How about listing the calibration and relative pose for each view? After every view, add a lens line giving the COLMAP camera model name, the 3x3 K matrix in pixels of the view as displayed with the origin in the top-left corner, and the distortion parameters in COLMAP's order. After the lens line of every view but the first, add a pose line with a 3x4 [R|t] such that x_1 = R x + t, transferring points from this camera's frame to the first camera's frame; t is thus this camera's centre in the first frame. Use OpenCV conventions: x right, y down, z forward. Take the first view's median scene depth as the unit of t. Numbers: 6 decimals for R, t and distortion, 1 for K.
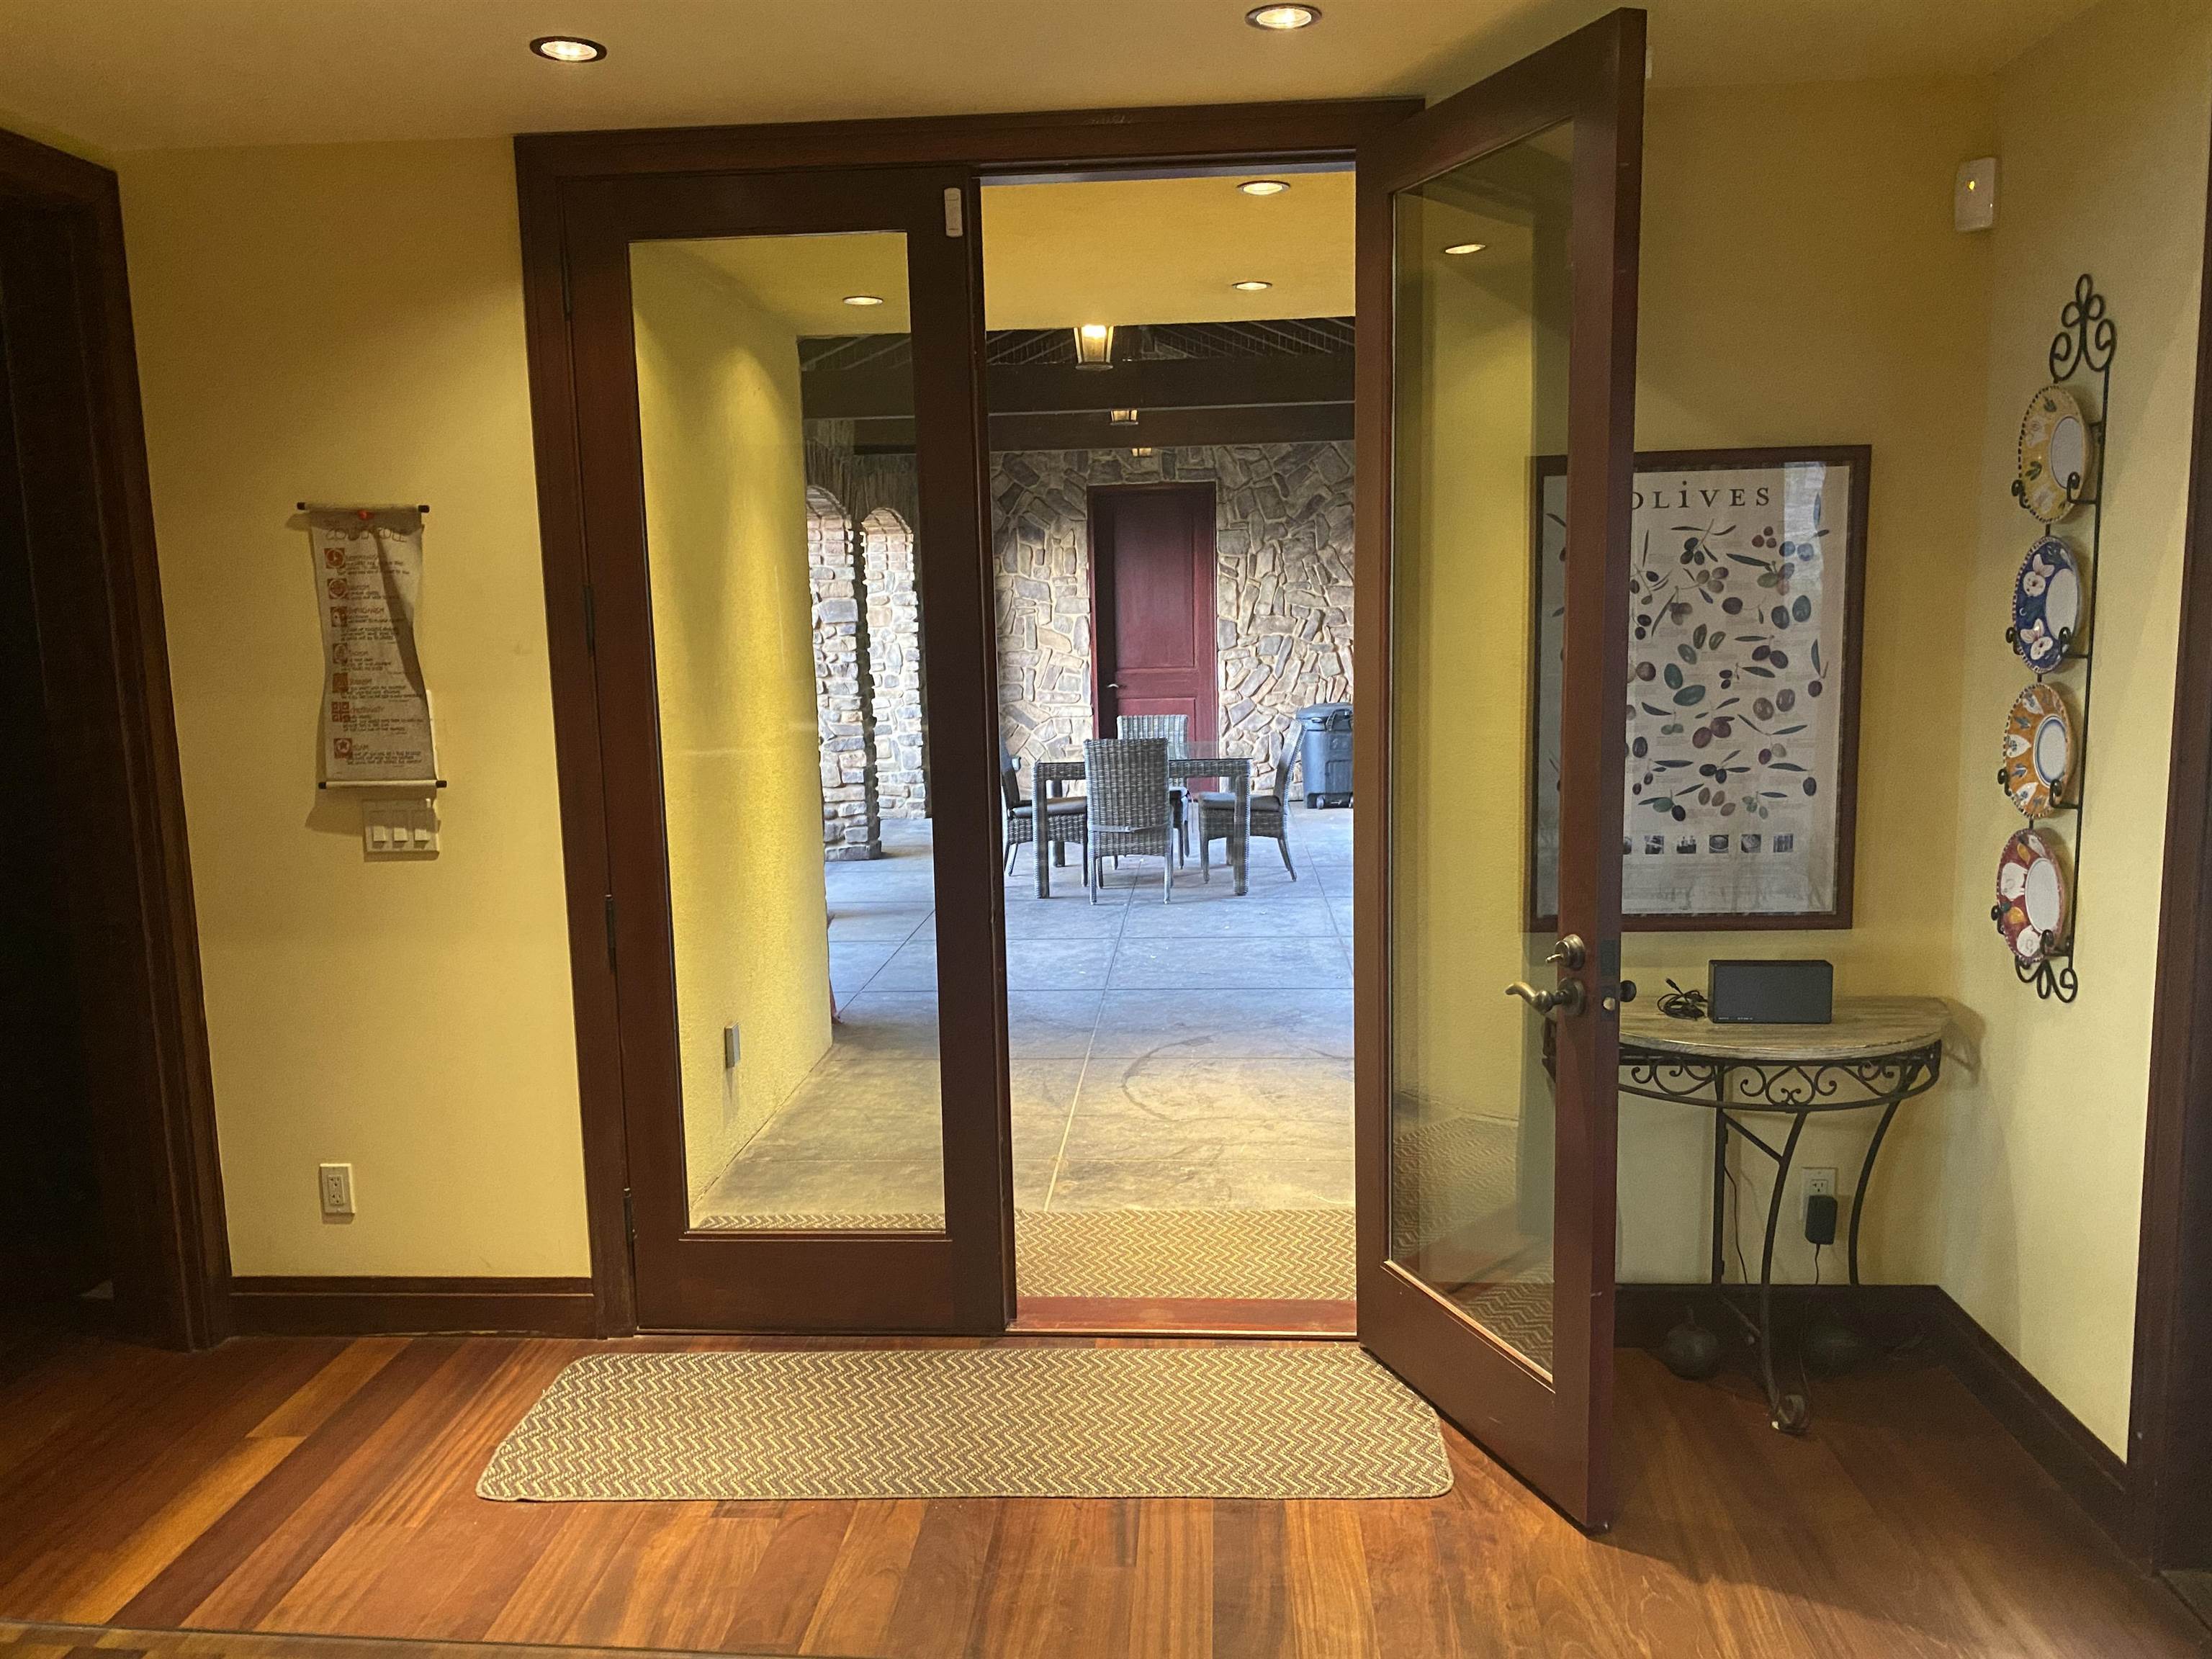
lens RADIAL K [[1654.1, 0, 1105.9], [0, 1654.1, 832.5], [0, 0, 1]] dist [0.000414, -0.004237]
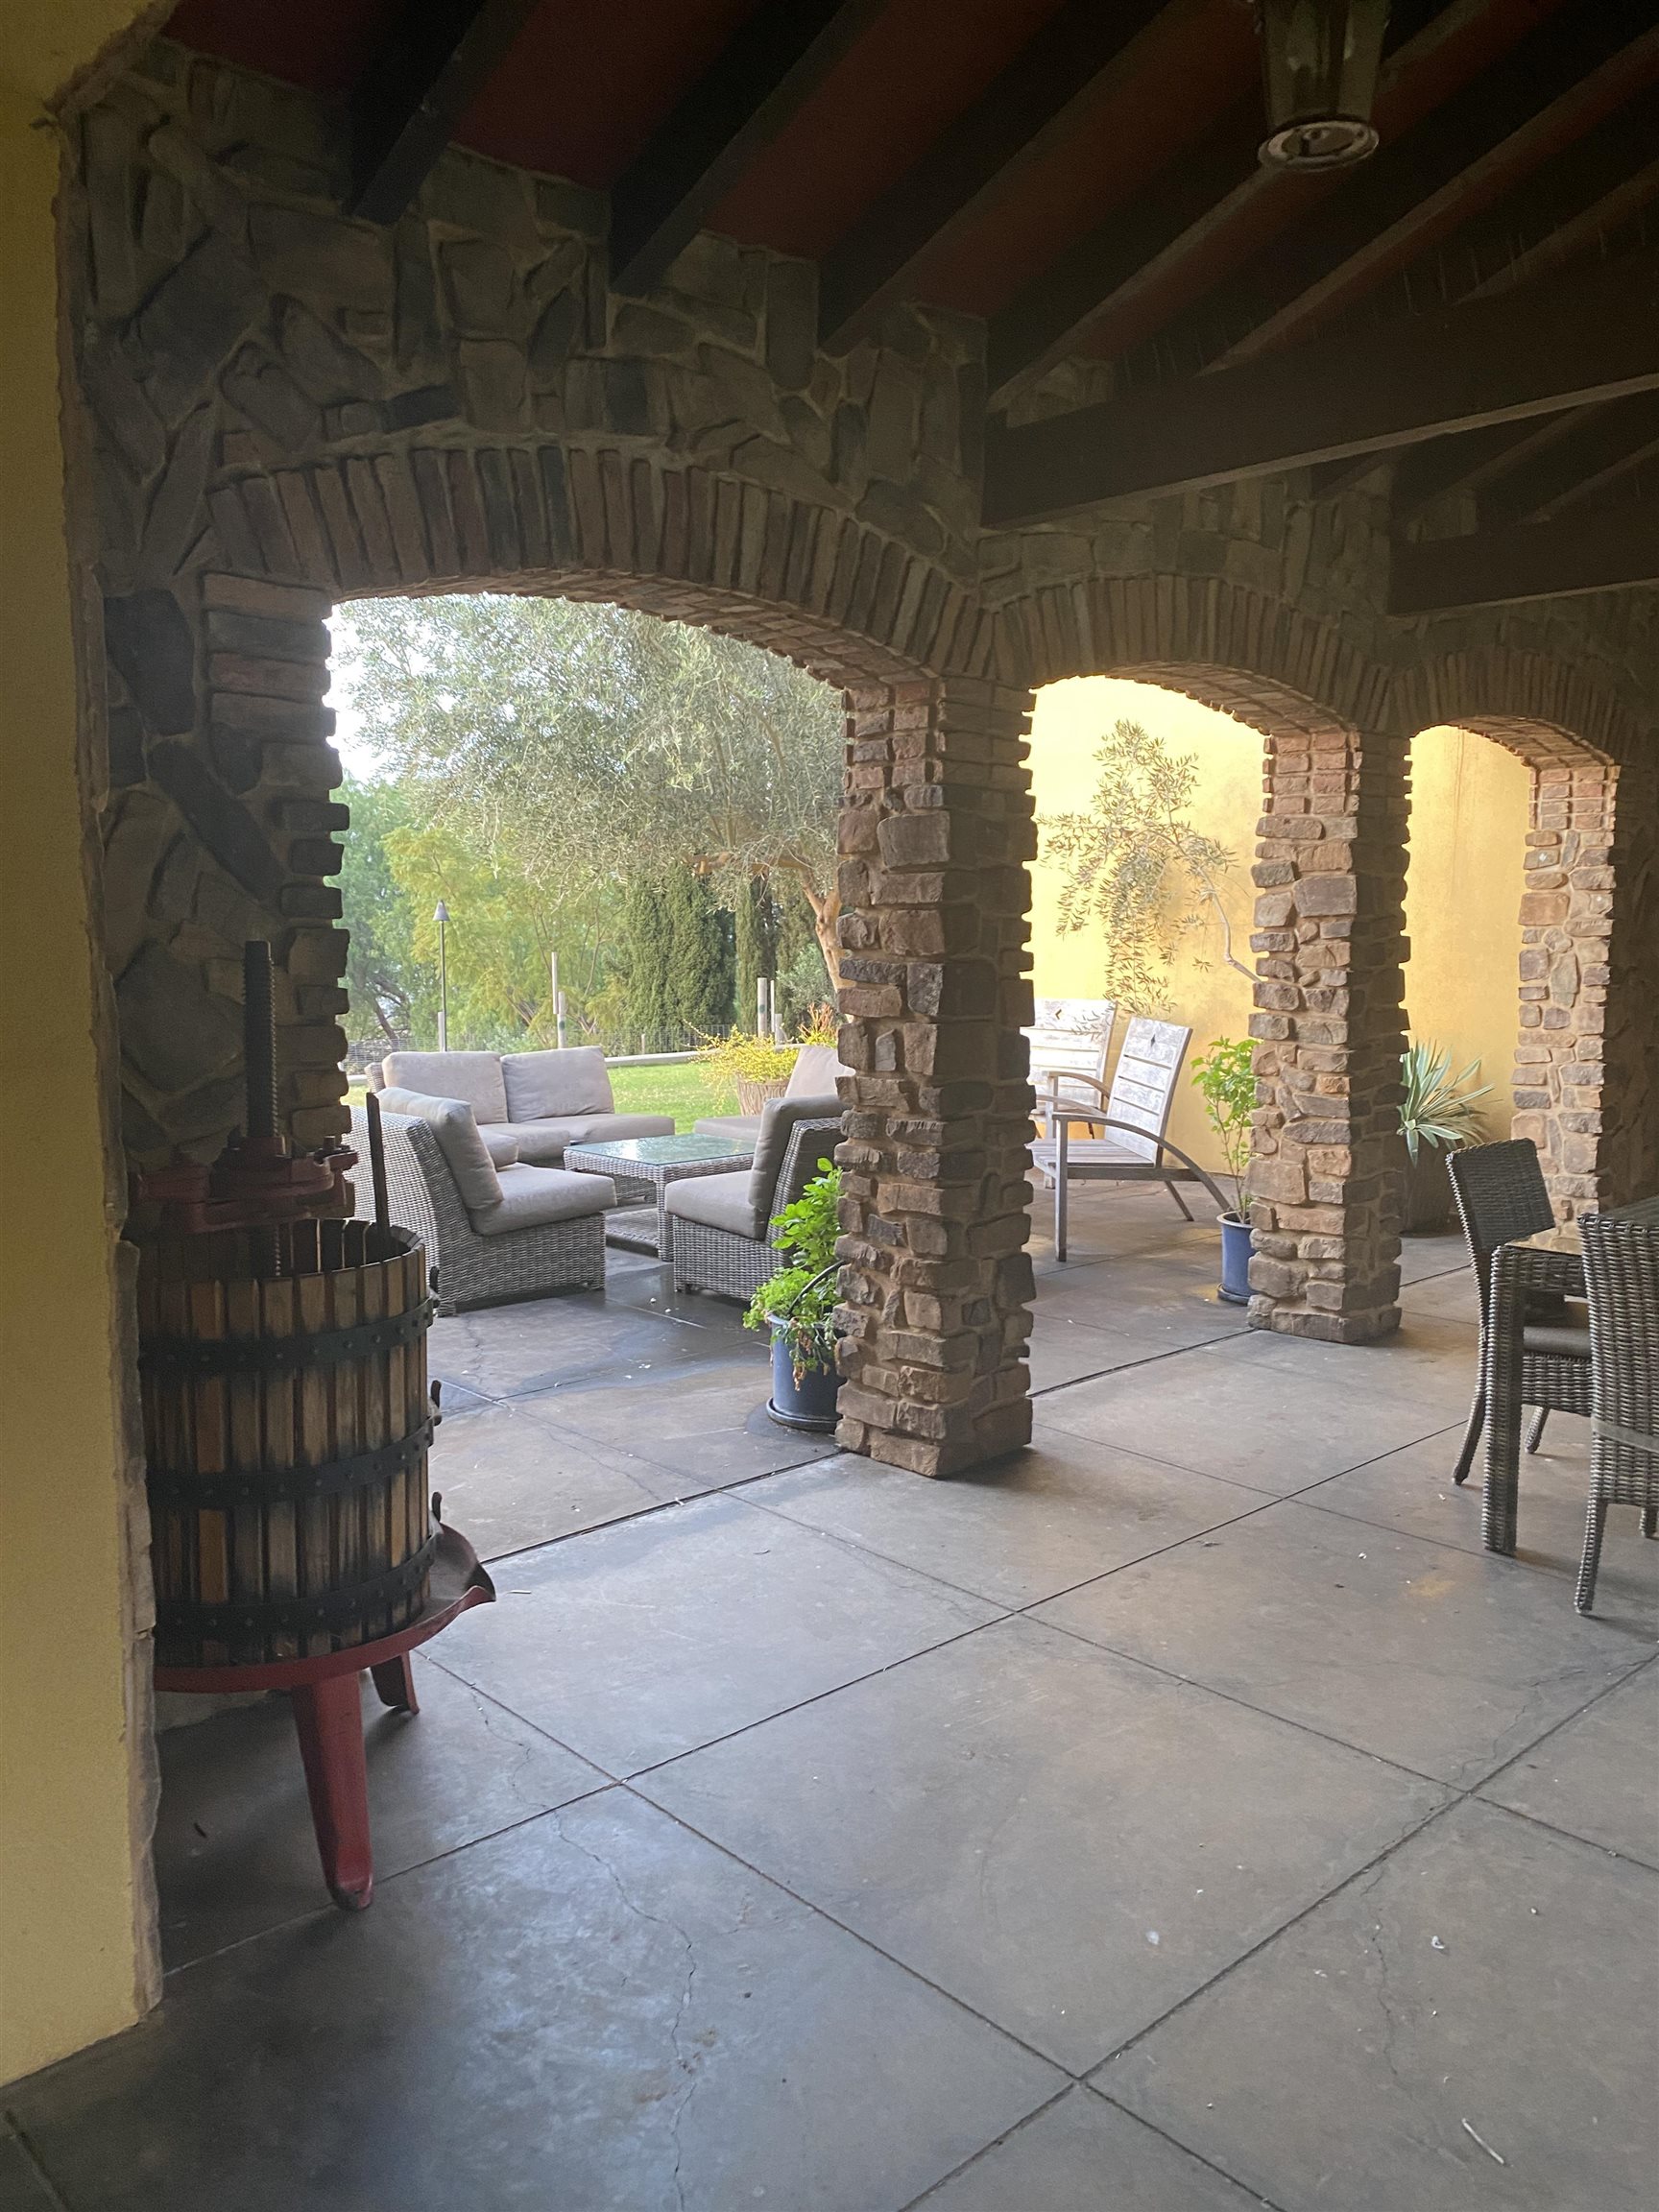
lens RADIAL K [[1654.1, 0, 811.3], [0, 1654.1, 1058.3], [0, 0, 1]] dist [0.000414, -0.004237]
pose [[0.711448, 0.080042, -0.698166, 0.110348], [-0.106355, 0.994312, 0.005616, -0.063349], [0.694644, 0.070258, 0.715914, 0.479707]]
